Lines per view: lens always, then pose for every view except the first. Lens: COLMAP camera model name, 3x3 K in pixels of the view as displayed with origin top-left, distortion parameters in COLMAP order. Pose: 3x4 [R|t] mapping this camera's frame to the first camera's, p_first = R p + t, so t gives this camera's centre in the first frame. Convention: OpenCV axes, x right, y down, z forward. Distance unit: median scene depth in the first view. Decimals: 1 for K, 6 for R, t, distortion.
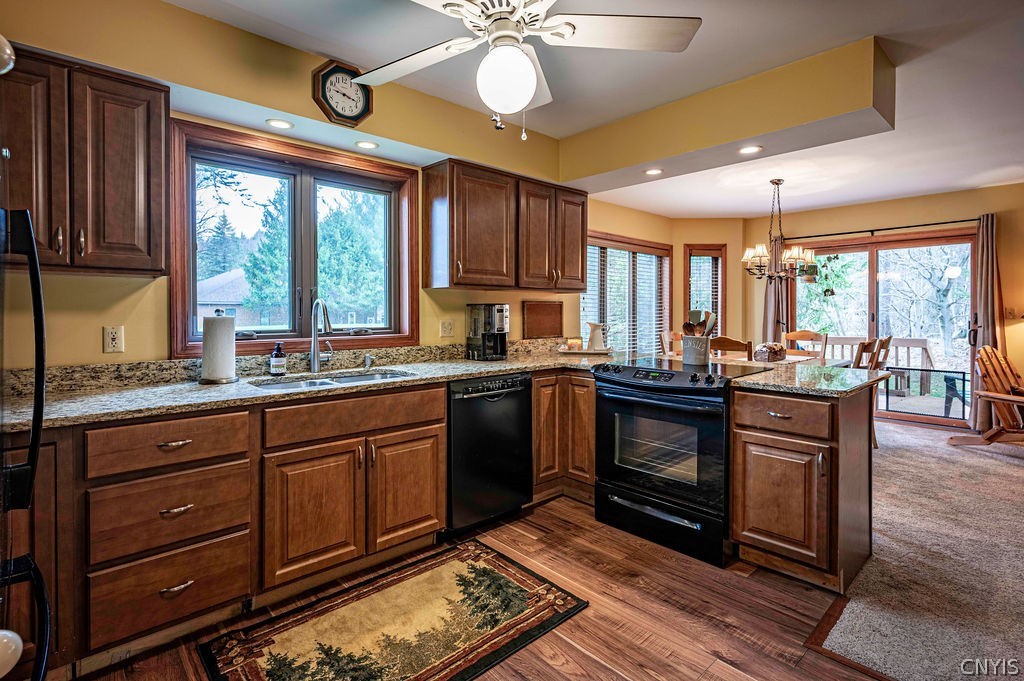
lens RADIAL K [[499.5, 0, 512.6], [0, 499.5, 316.0], [0, 0, 1]] dist [-0.001481, -0.000591]
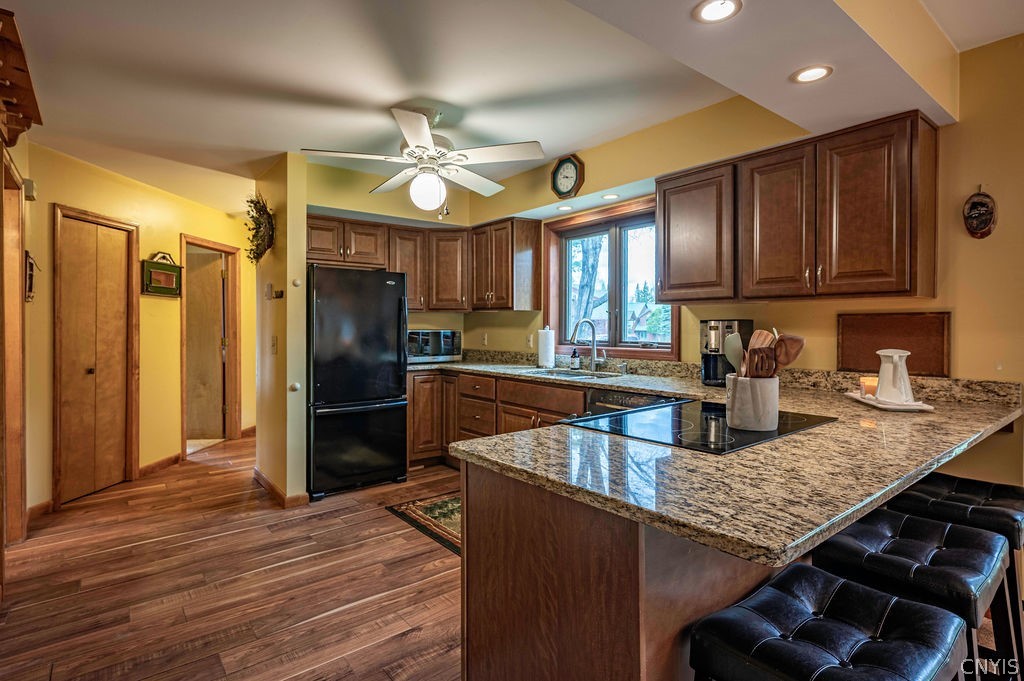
lens RADIAL K [[499.5, 0, 509.8], [0, 499.5, 330.9], [0, 0, 1]] dist [-0.001481, -0.000591]
pose [[-0.057138, 0.008216, -0.998332, 0.917815], [-0.015046, 0.999845, 0.009090, -0.008768], [0.998253, 0.015541, -0.057006, 0.760395]]
